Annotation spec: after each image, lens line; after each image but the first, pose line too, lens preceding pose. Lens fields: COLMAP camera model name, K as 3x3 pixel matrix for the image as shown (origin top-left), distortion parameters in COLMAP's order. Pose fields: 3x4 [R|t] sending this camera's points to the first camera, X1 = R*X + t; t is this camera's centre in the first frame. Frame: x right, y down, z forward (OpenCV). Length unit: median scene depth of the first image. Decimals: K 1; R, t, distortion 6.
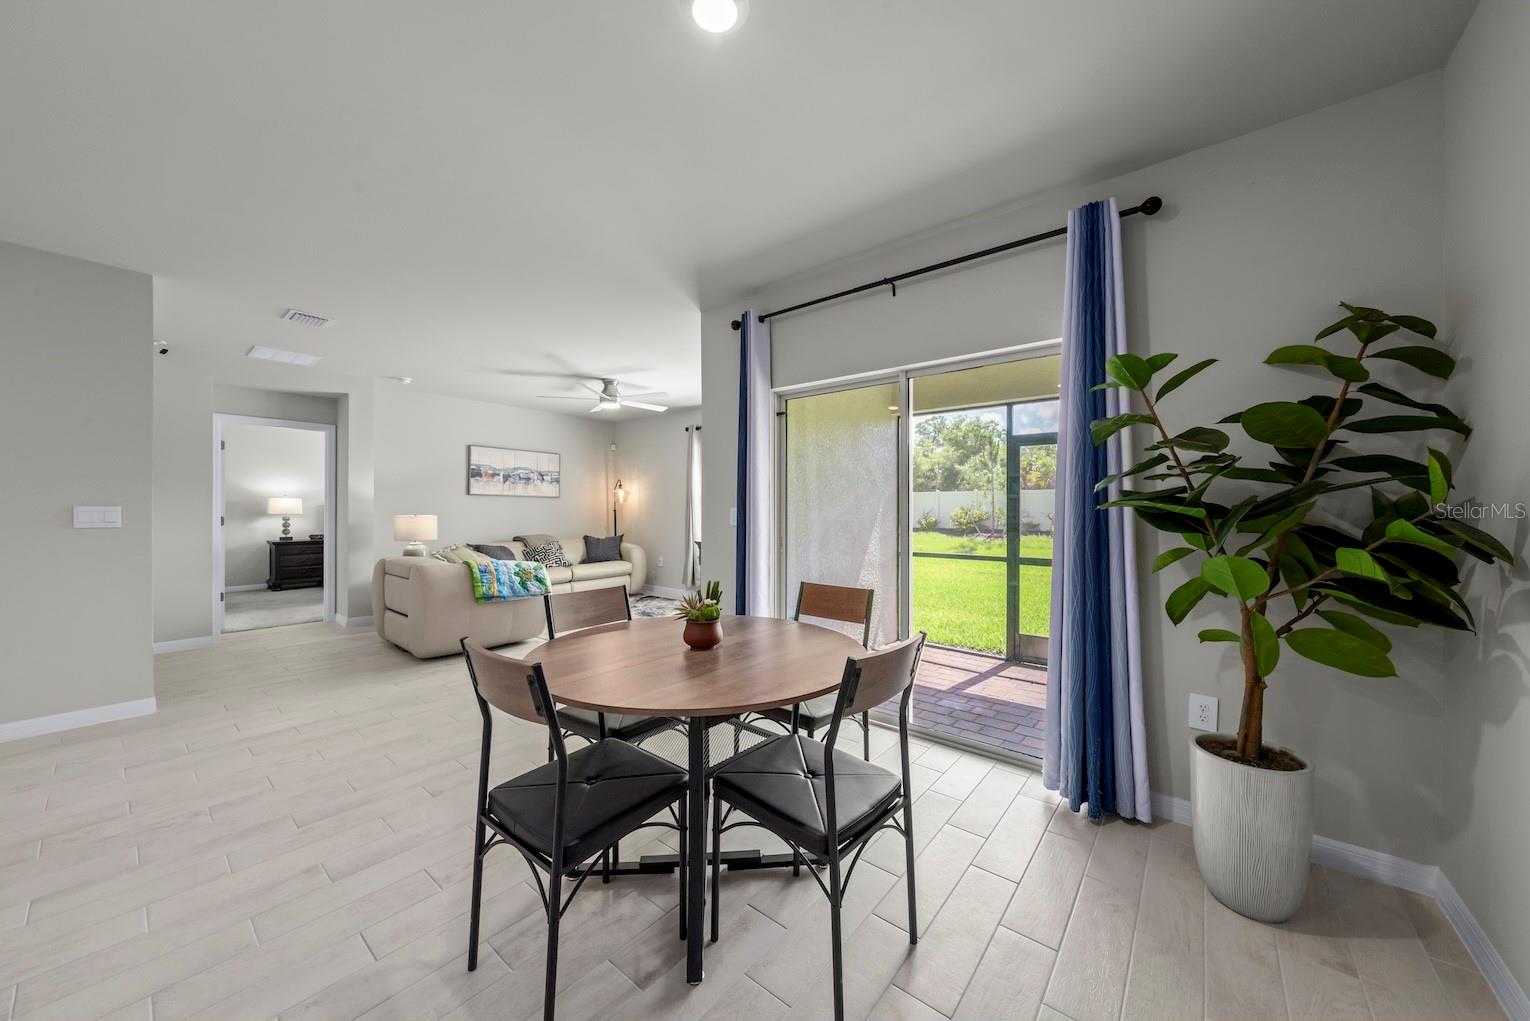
lens RADIAL K [[536.6, 0, 767.3], [0, 536.6, 511.0], [0, 0, 1]] dist [-0.000775, 0.000015]
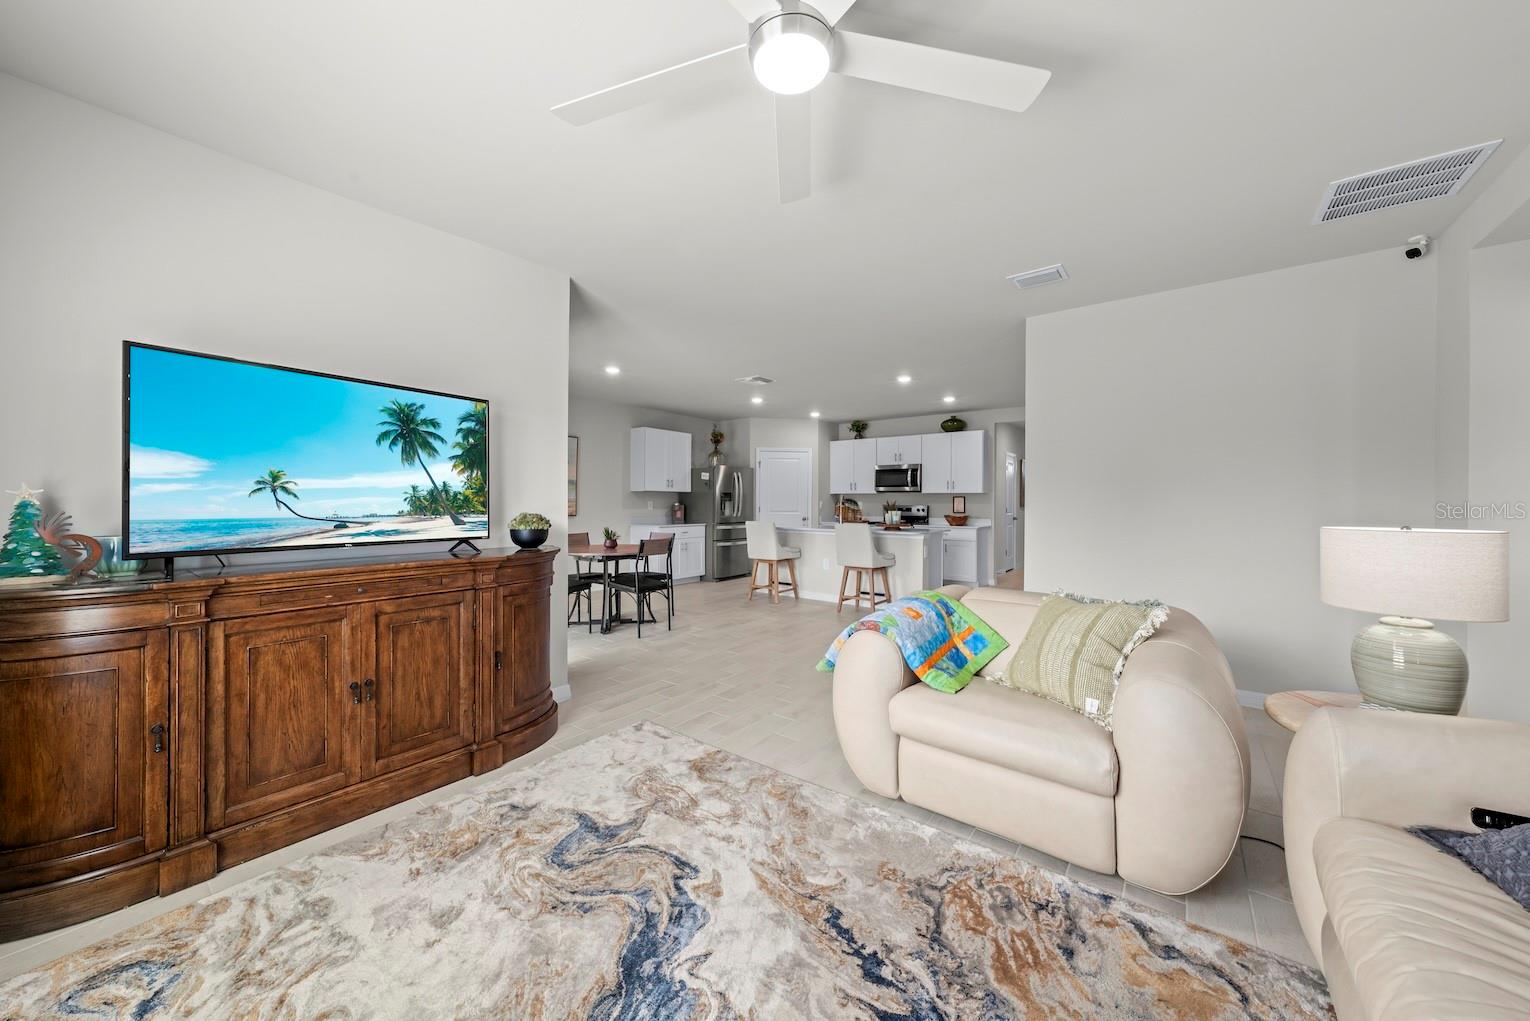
lens RADIAL K [[540.7, 0, 758.6], [0, 540.7, 498.1], [0, 0, 1]] dist [-0.000515, -0.000056]
pose [[-0.999846, -0.005920, -0.016495, -0.276072], [-0.005867, 0.999978, -0.003250, -0.006104], [0.016514, -0.003153, -0.999859, 1.241493]]
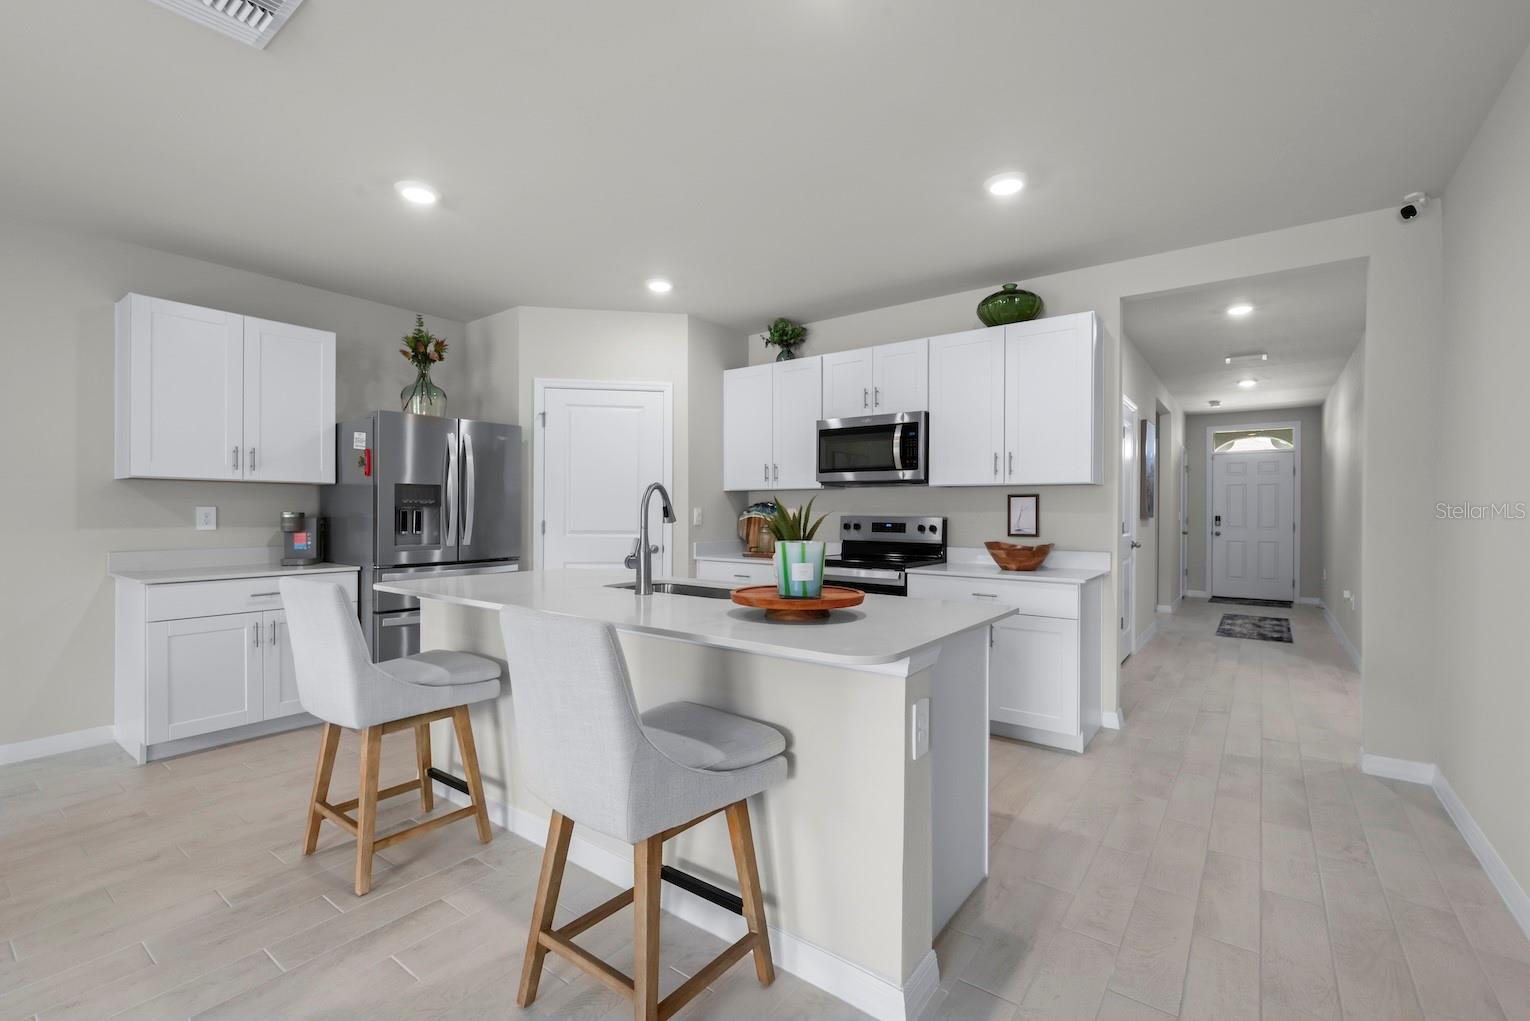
lens RADIAL K [[664.8, 0, 762.7], [0, 664.8, 513.8], [0, 0, 1]] dist [-0.001987, -0.000082]
pose [[-0.999157, -0.004940, -0.040753, -0.532748], [-0.005220, 0.999963, 0.006772, -0.001091], [0.040718, 0.006979, -0.999146, 0.495203]]
